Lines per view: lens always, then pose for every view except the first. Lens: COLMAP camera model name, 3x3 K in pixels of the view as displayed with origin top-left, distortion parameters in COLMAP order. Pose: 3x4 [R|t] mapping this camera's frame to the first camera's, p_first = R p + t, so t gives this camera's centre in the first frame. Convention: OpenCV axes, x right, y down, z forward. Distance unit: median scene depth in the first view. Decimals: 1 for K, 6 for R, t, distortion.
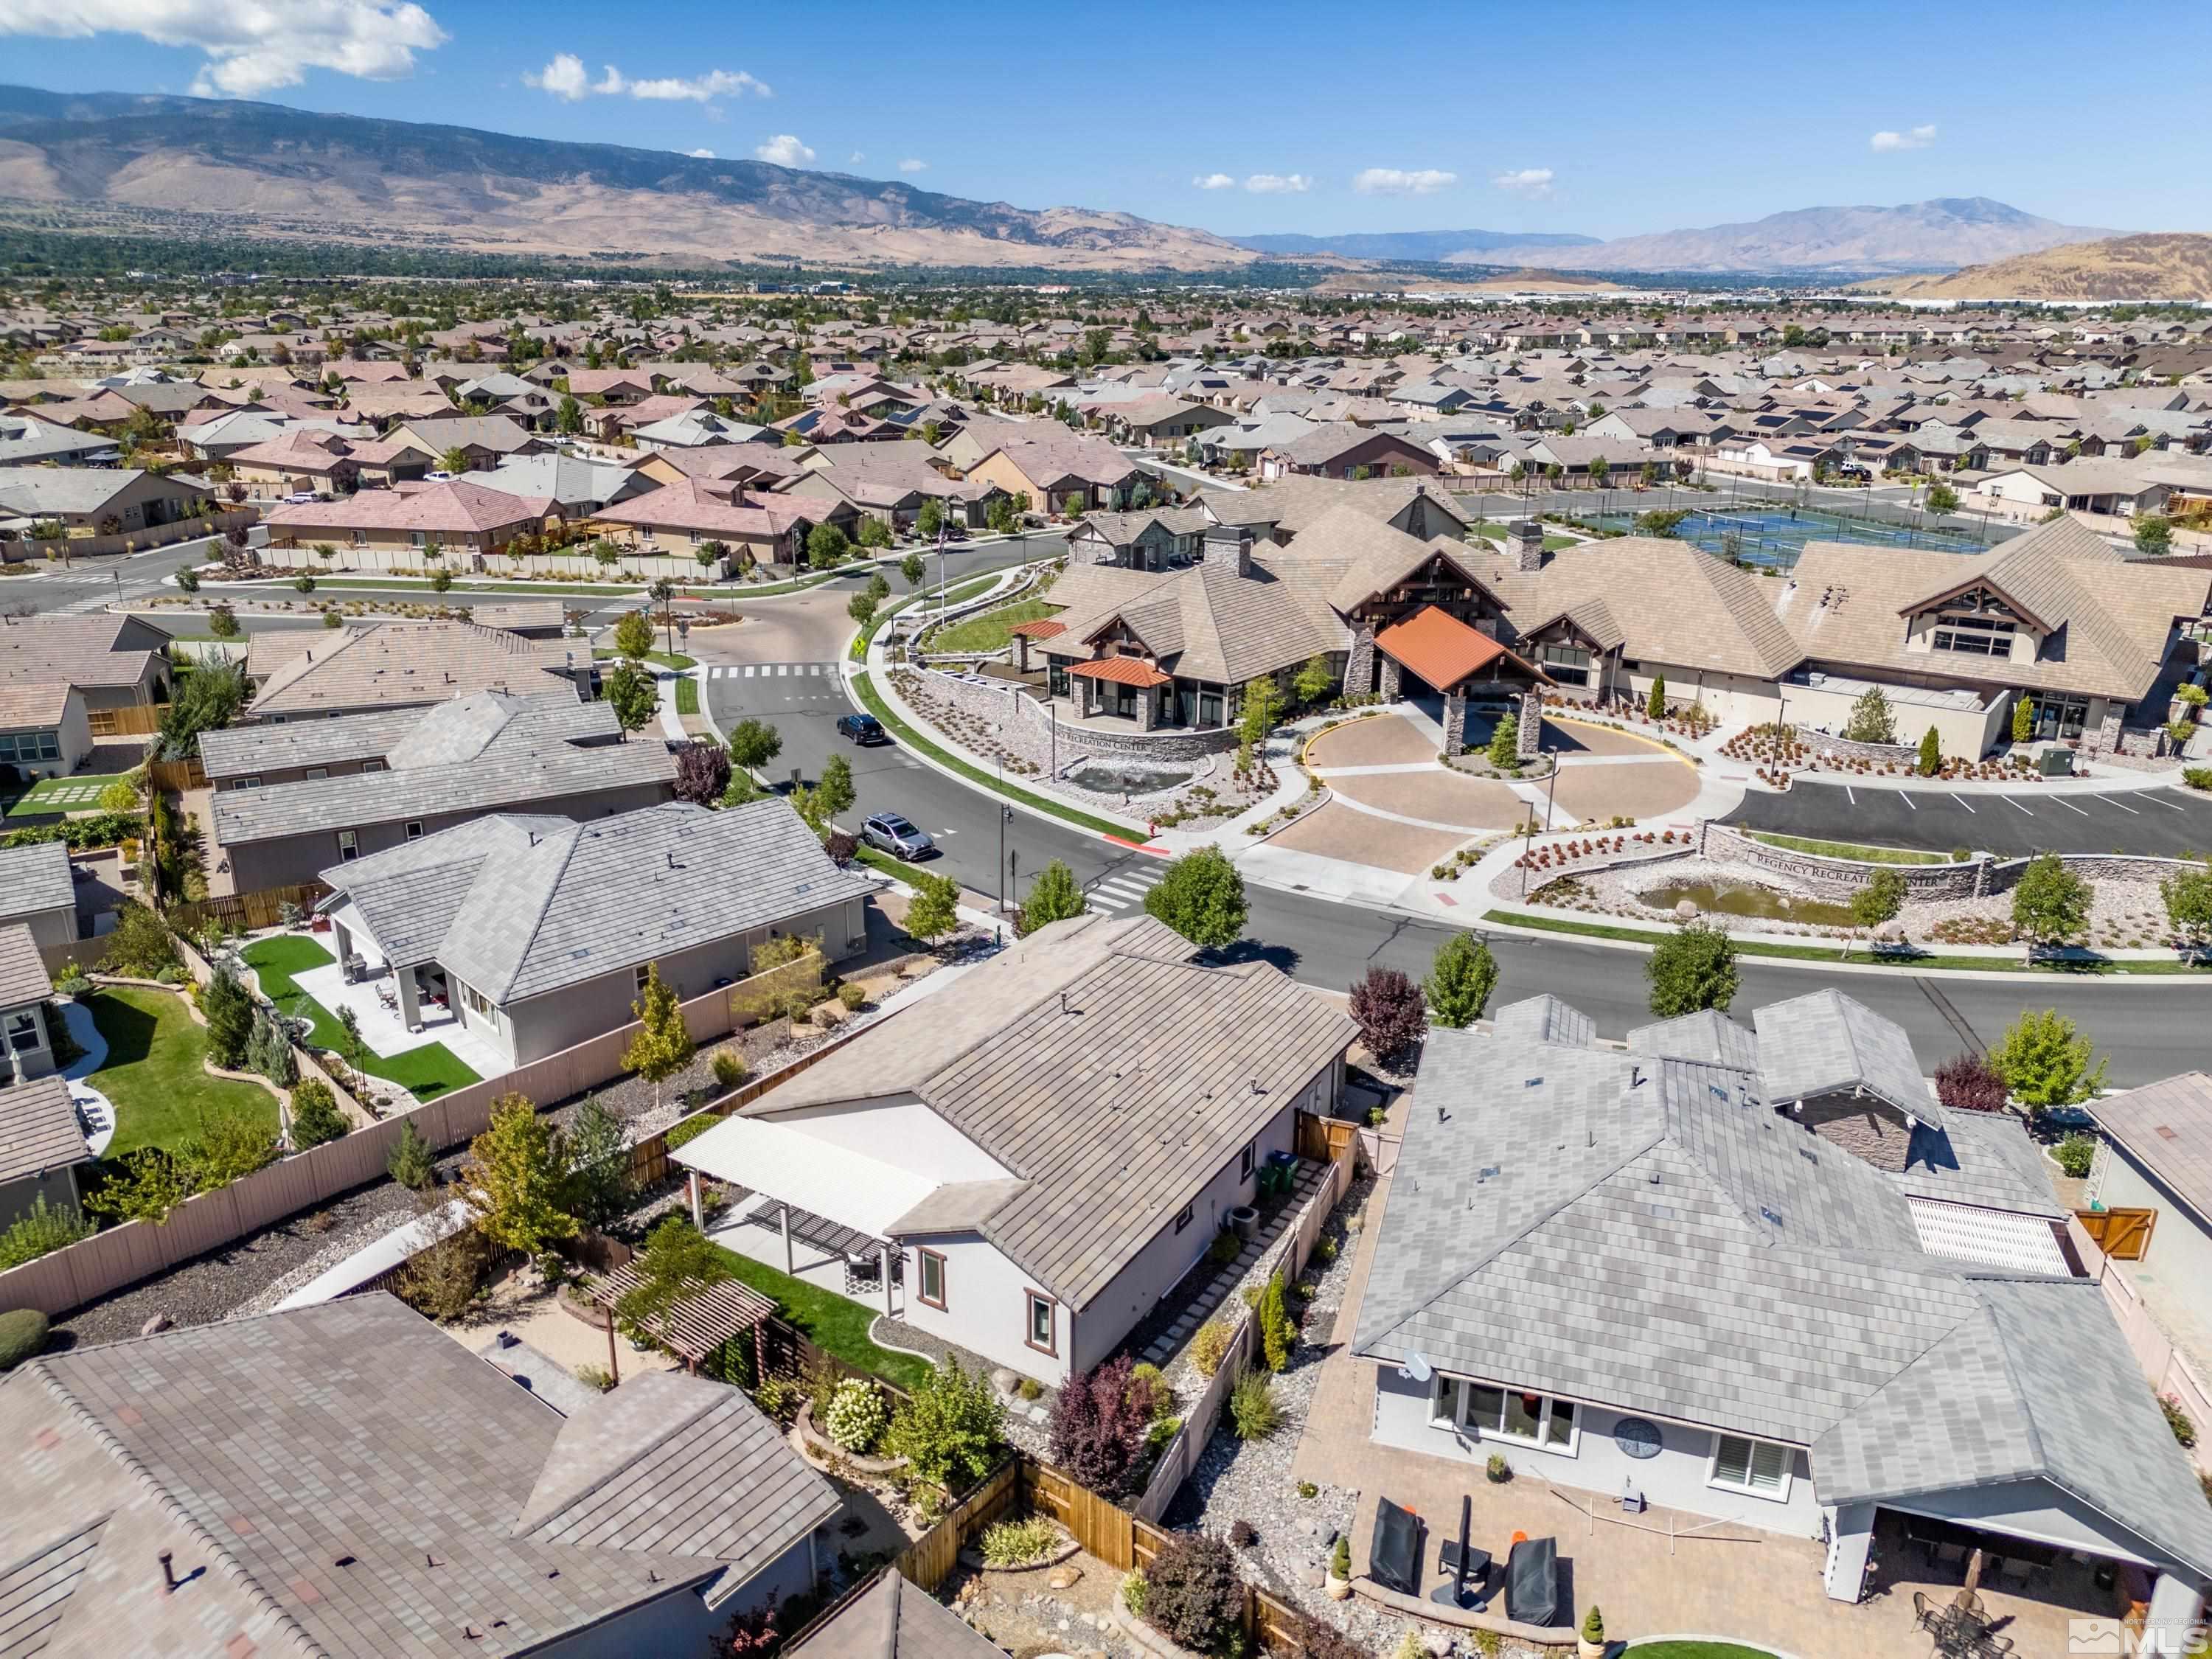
lens RADIAL K [[1550.2, 0, 1092.6], [0, 1550.2, 834.7], [0, 0, 1]] dist [0.070532, -0.072372]
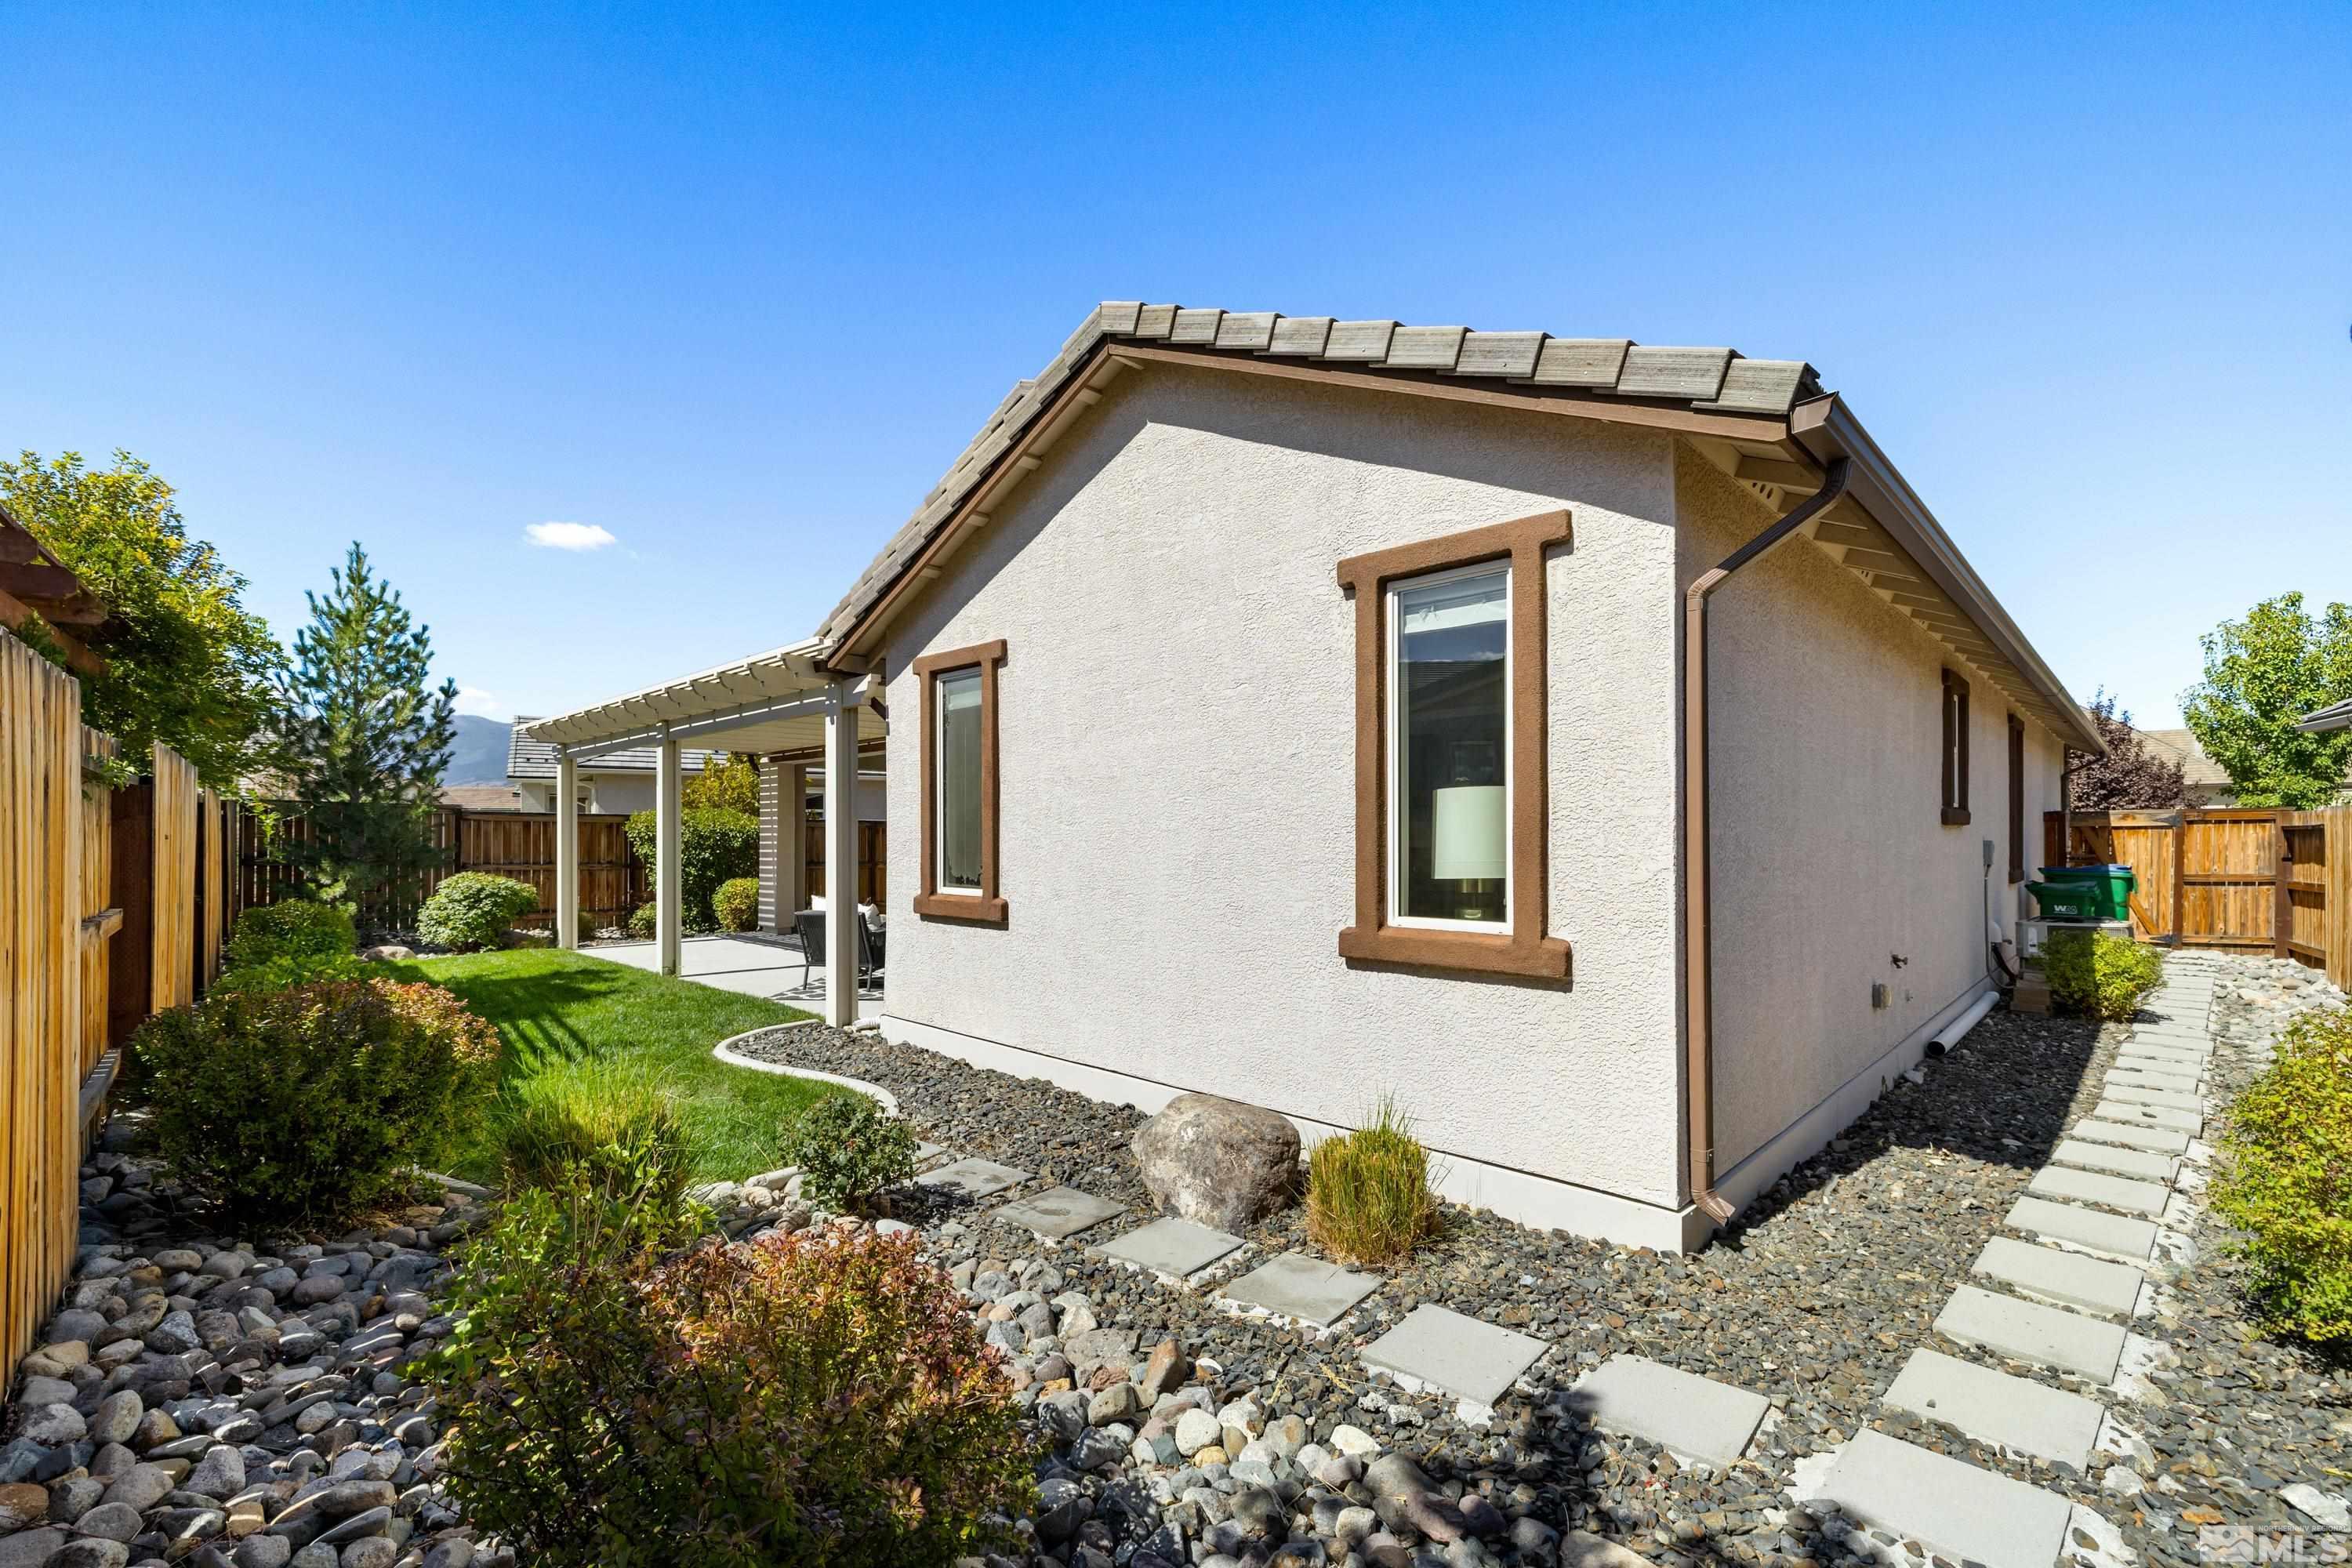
lens RADIAL K [[1048.5, 0, 1174.4], [0, 1048.5, 800.4], [0, 0, 1]] dist [0.002707, 0.000084]
pose [[0.975376, -0.018336, -0.219785, -0.015055], [-0.058151, 0.939894, -0.336479, 0.147179], [0.212744, 0.340974, 0.915684, 0.372926]]
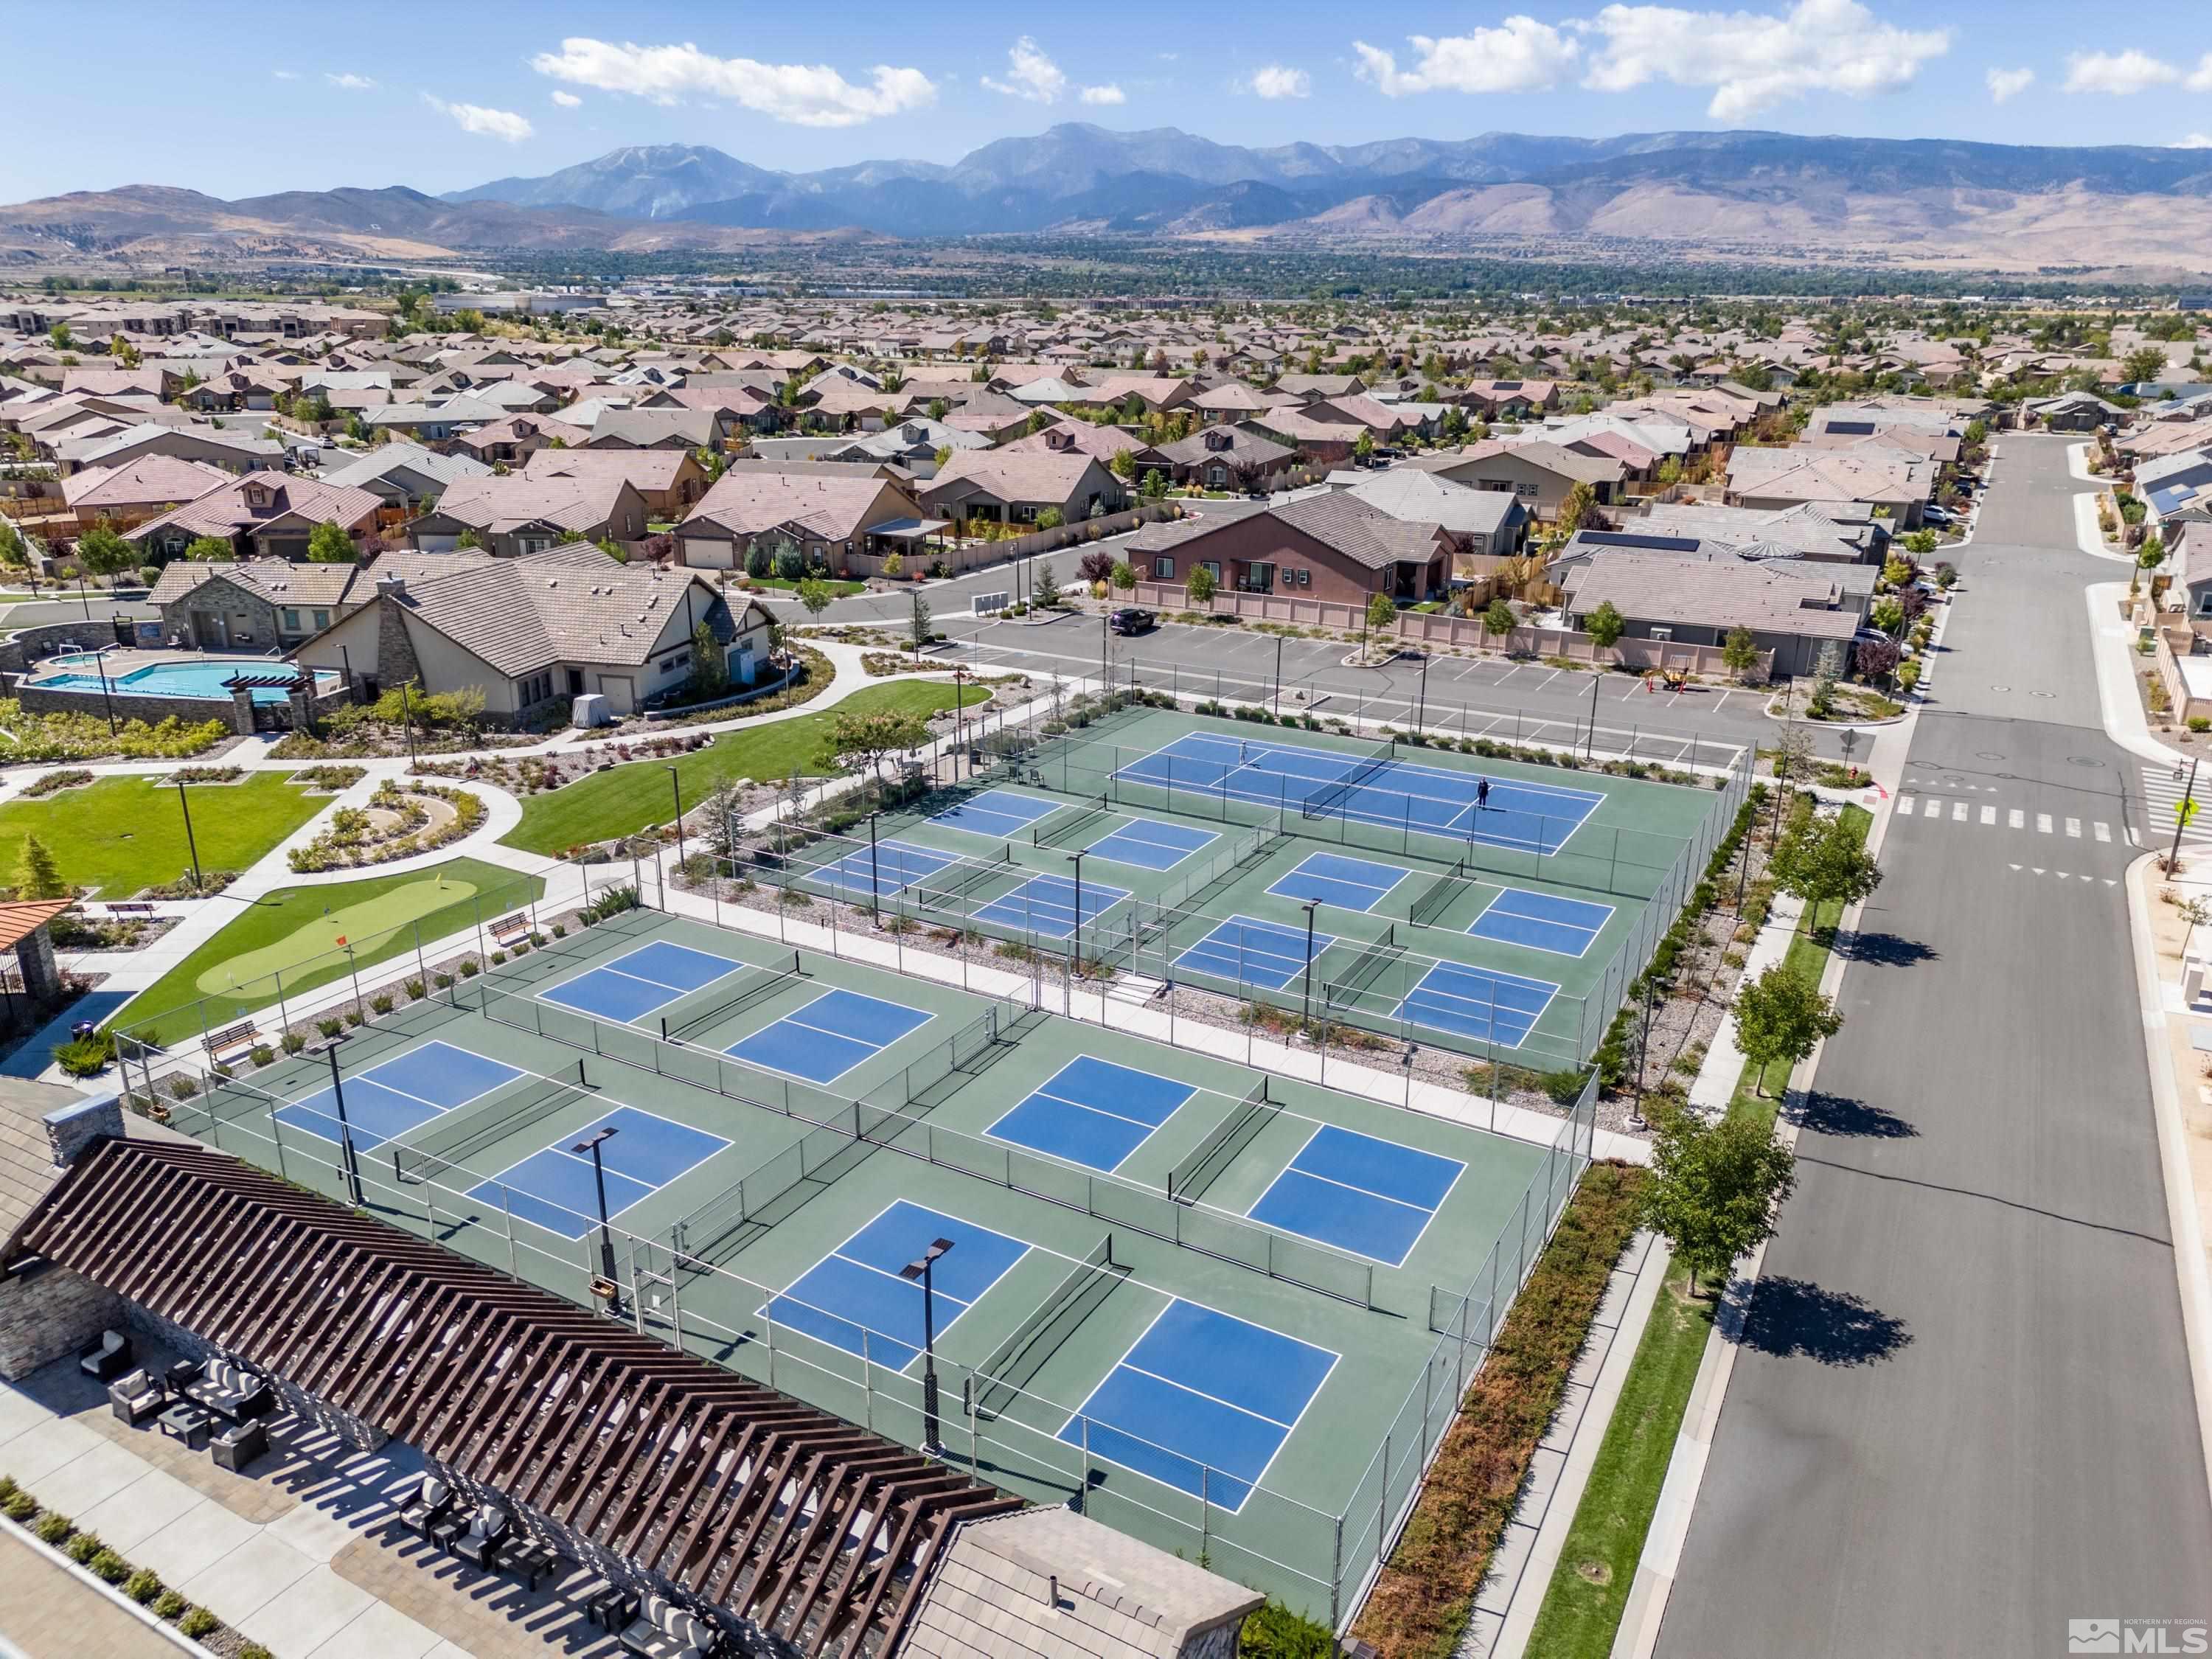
lens RADIAL K [[1550.2, 0, 1095.8], [0, 1550.2, 819.3], [0, 0, 1]] dist [0.070532, -0.072372]
pose [[0.677891, 0.233733, -0.697017, 1.198367], [-0.247792, 0.965277, 0.082696, -0.387050], [0.692143, 0.116656, 0.712270, 1.196081]]
